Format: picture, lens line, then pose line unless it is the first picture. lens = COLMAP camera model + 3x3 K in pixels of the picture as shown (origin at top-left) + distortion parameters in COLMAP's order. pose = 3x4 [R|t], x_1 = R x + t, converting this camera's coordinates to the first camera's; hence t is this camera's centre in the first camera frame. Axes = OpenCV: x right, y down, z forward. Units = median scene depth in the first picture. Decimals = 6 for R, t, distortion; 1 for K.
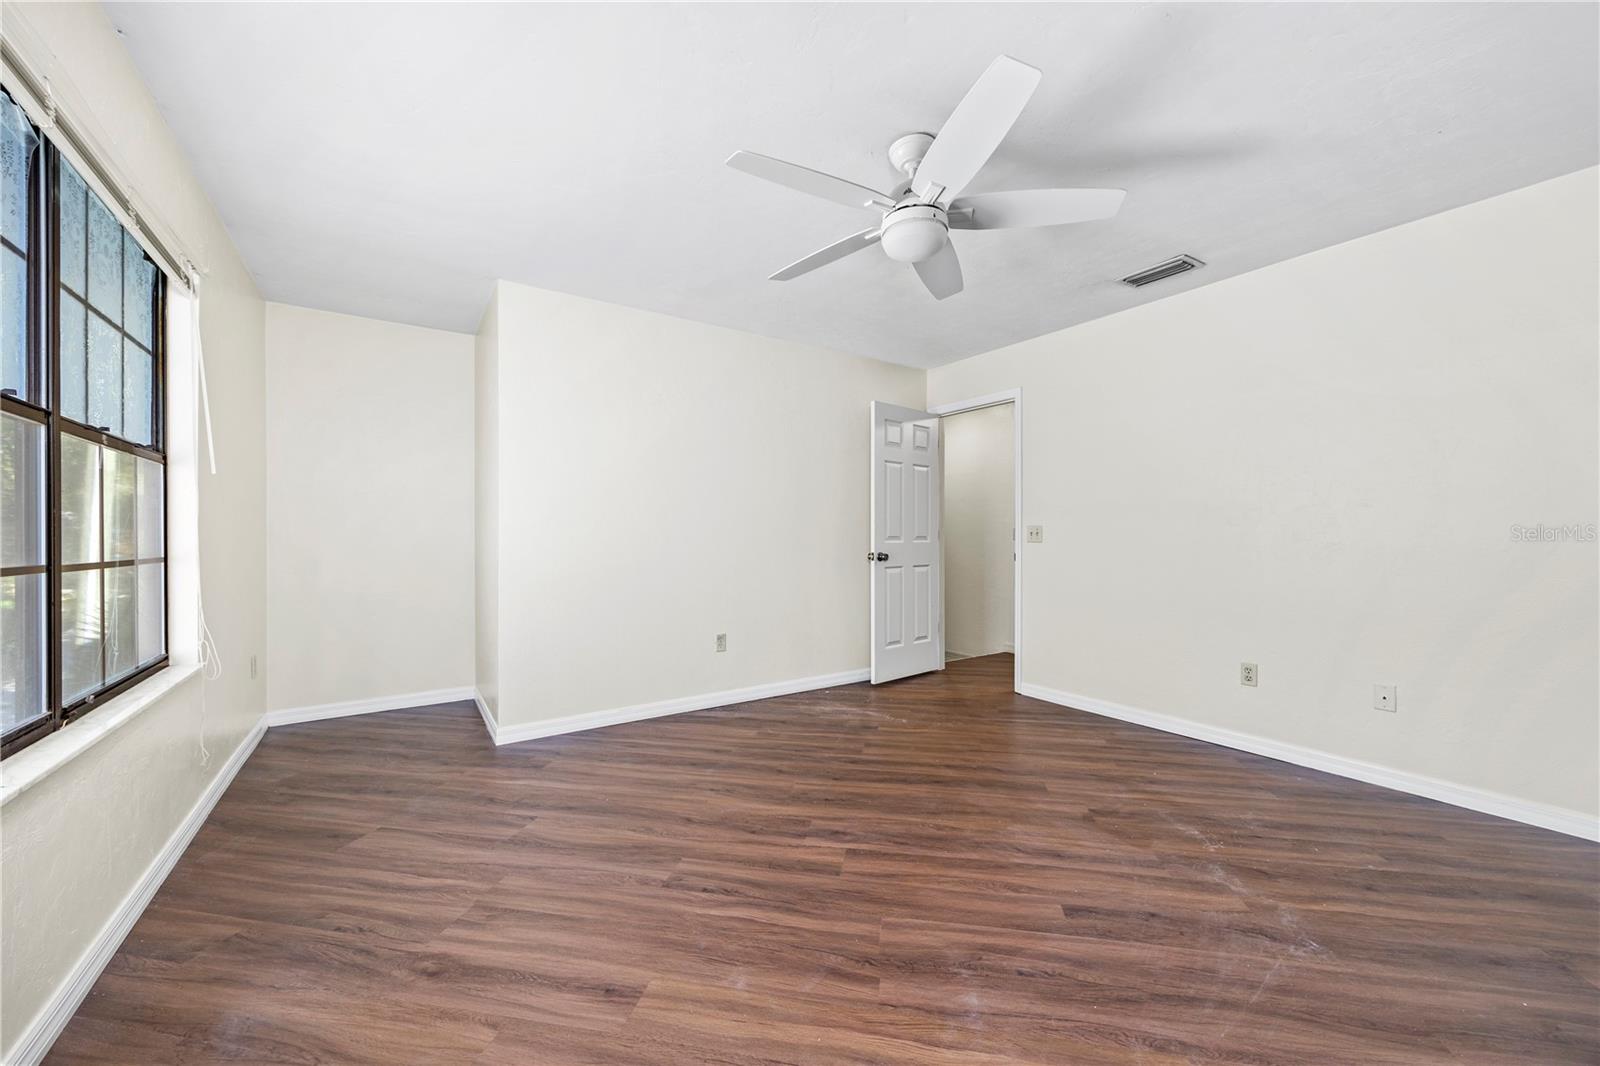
lens RADIAL K [[604.8, 0, 797.2], [0, 604.8, 533.9], [0, 0, 1]] dist [0.008203, -0.000419]
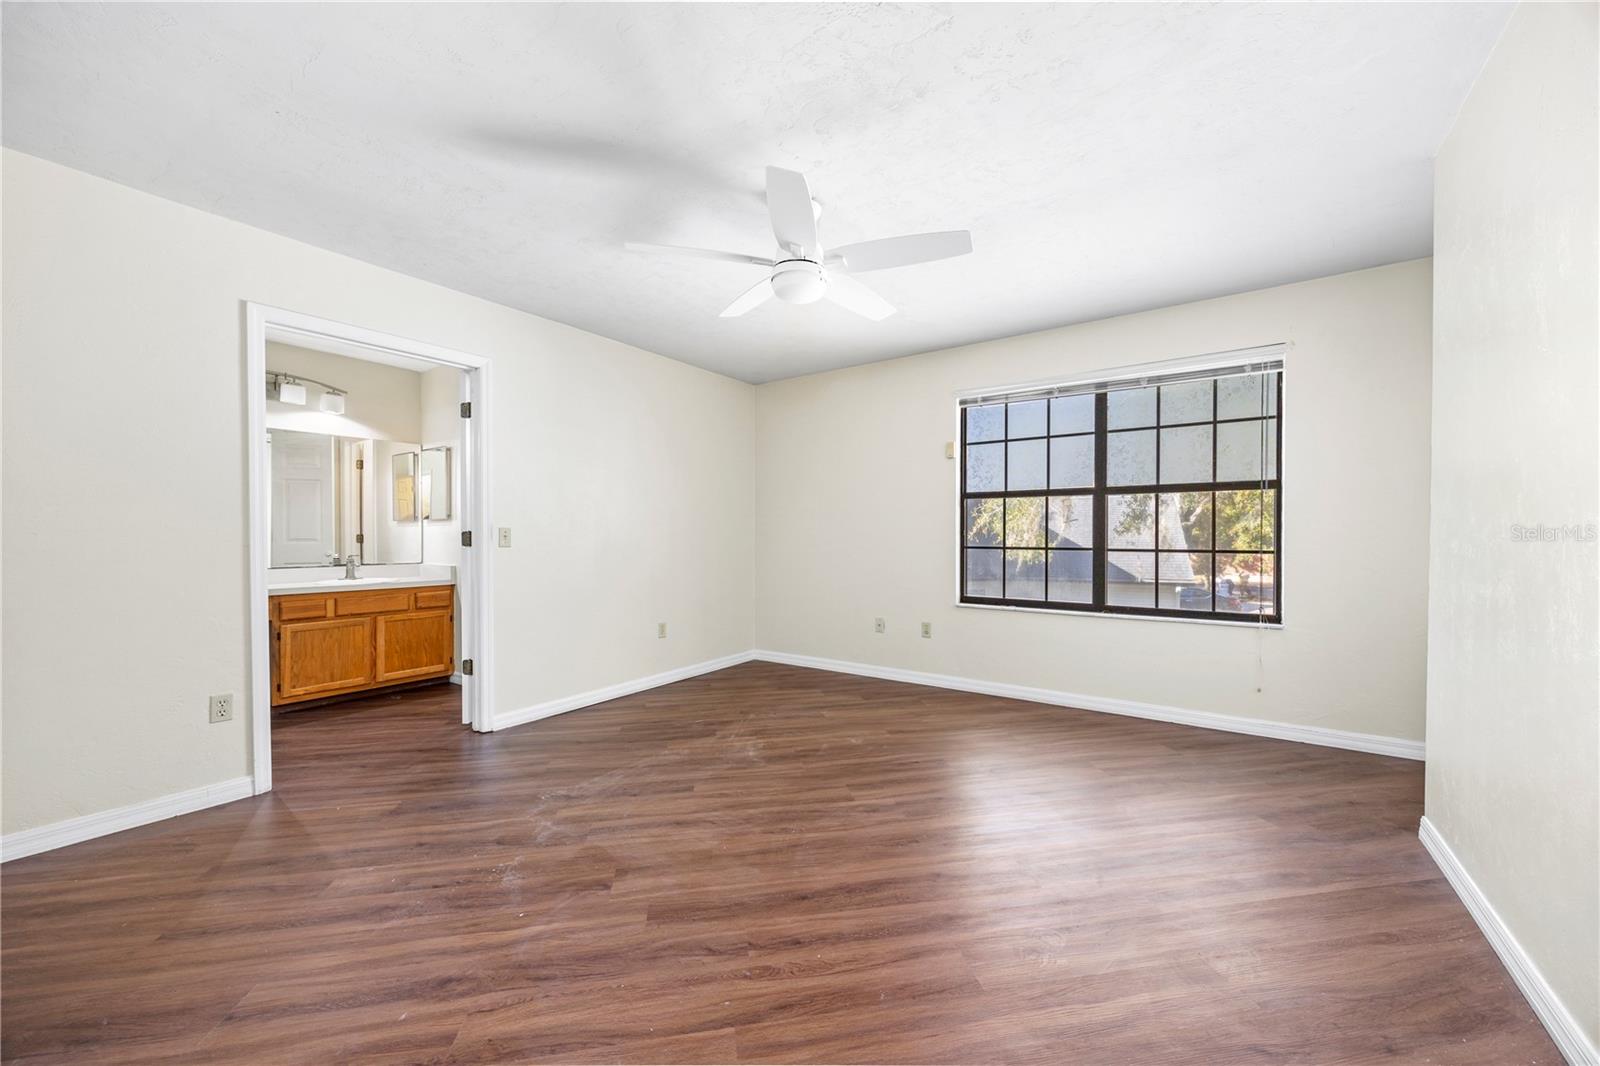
lens RADIAL K [[604.8, 0, 807.6], [0, 604.8, 544.0], [0, 0, 1]] dist [0.008203, -0.000419]
pose [[-0.927417, 0.011013, -0.373867, 0.605100], [0.008537, 0.999929, 0.008277, 0.008006], [0.373931, 0.004484, -0.927446, 2.064990]]
